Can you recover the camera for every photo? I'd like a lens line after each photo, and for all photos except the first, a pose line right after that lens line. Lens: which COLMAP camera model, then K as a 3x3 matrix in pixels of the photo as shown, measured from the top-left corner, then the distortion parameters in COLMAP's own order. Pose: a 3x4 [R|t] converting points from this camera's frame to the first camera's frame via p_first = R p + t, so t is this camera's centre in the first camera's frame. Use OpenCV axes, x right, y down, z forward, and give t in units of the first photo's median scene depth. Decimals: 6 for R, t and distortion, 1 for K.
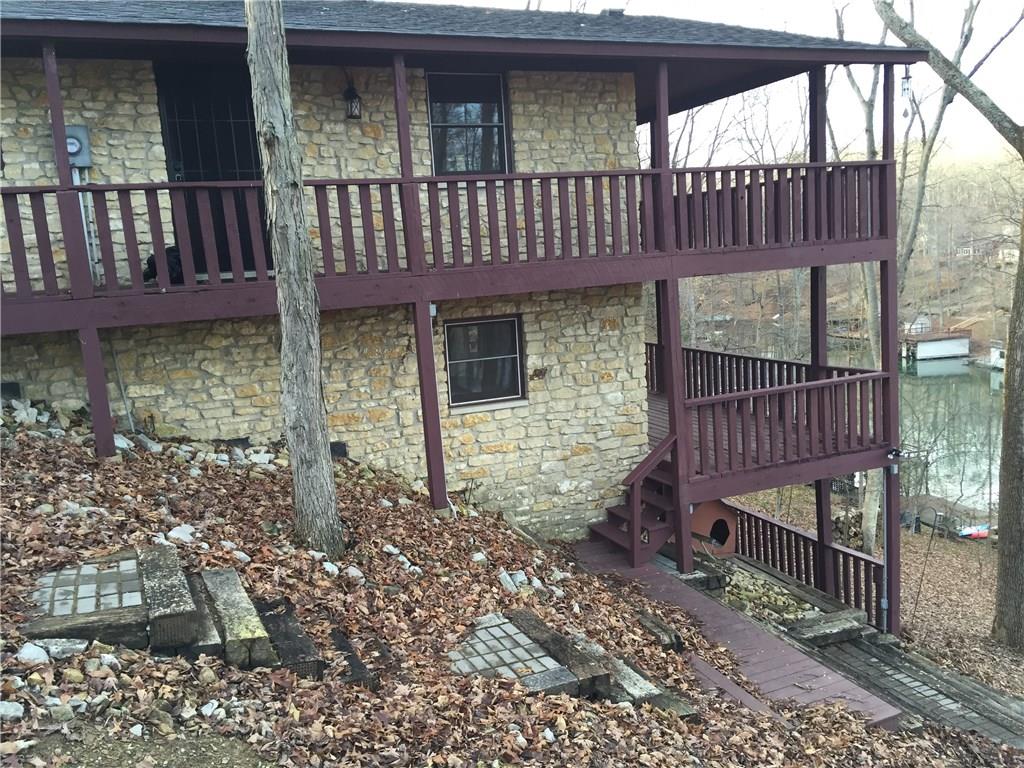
lens RADIAL K [[869.1, 0, 513.4], [0, 869.1, 382.8], [0, 0, 1]] dist [0.032916, -0.006686]
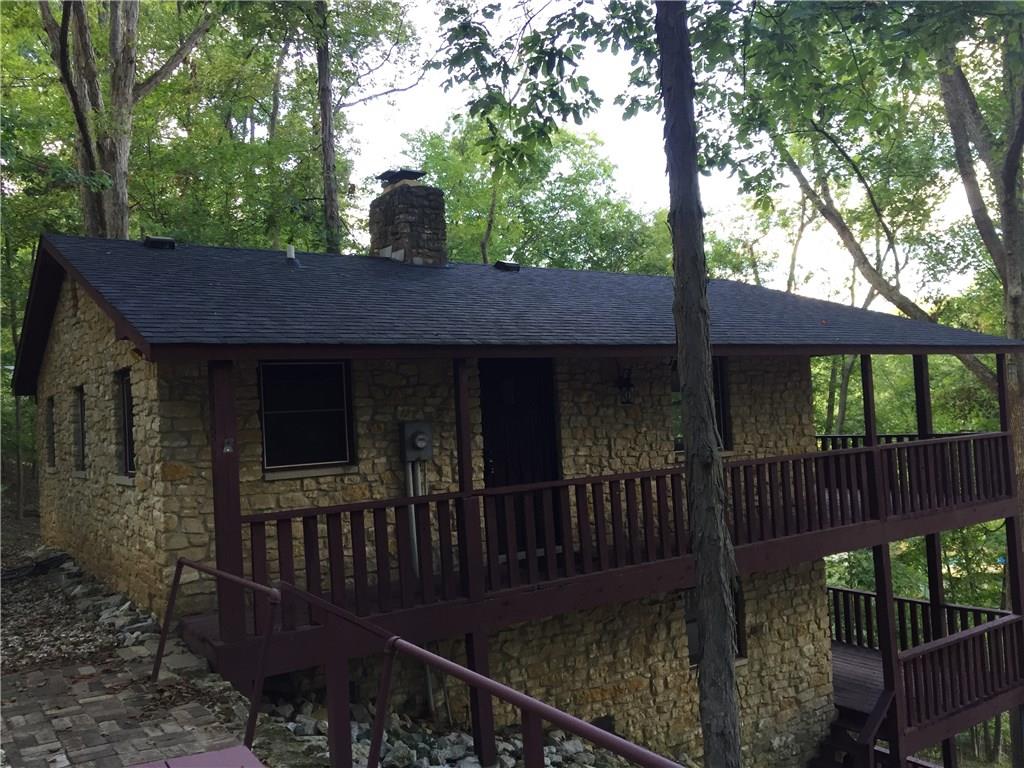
lens RADIAL K [[869.1, 0, 511.2], [0, 869.1, 386.9], [0, 0, 1]] dist [0.032916, -0.006686]
pose [[0.983253, 0.013748, 0.181724, -0.468842], [0.022410, 0.980461, -0.195431, -0.103382], [-0.180860, 0.196230, 0.963734, -0.020735]]
